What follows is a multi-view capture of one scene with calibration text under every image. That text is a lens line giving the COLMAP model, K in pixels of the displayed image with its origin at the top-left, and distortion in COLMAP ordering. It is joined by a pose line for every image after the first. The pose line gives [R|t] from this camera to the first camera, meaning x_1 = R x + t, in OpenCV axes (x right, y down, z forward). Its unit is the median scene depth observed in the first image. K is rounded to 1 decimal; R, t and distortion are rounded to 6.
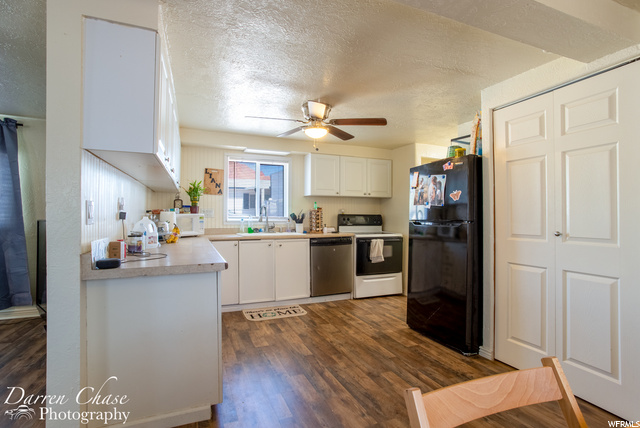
lens RADIAL K [[311.3, 0, 336.9], [0, 311.3, 216.1], [0, 0, 1]] dist [-0.002308, 0.001387]
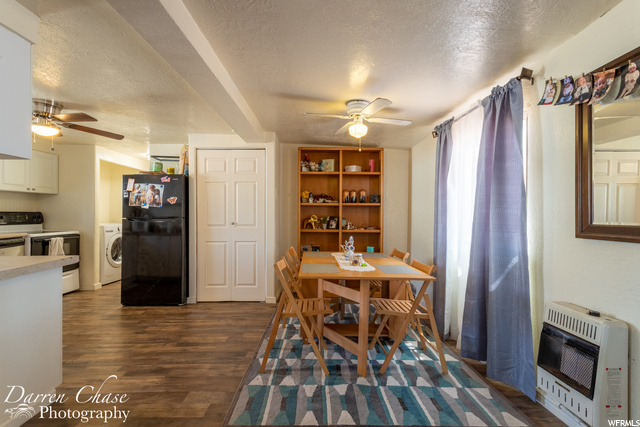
lens RADIAL K [[298.9, 0, 298.6], [0, 298.9, 211.1], [0, 0, 1]] dist [0.001933, 0.001692]
pose [[0.442351, 0.004440, 0.896831, -0.598458], [-0.002597, 0.999990, -0.003670, -0.010927], [-0.896838, -0.000705, 0.442358, -0.153405]]
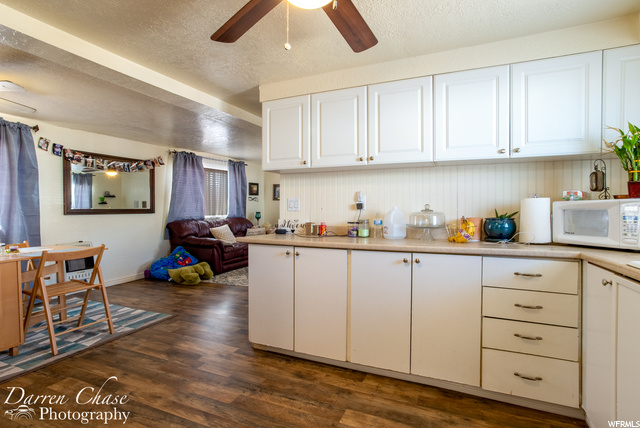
lens RADIAL K [[311.3, 0, 322.7], [0, 311.3, 209.7], [0, 0, 1]] dist [-0.002308, 0.001387]
pose [[-0.740428, -0.001165, -0.672135, 0.196432], [0.000120, 0.999998, -0.001866, 0.014796], [0.672136, -0.001462, -0.740426, 1.391401]]
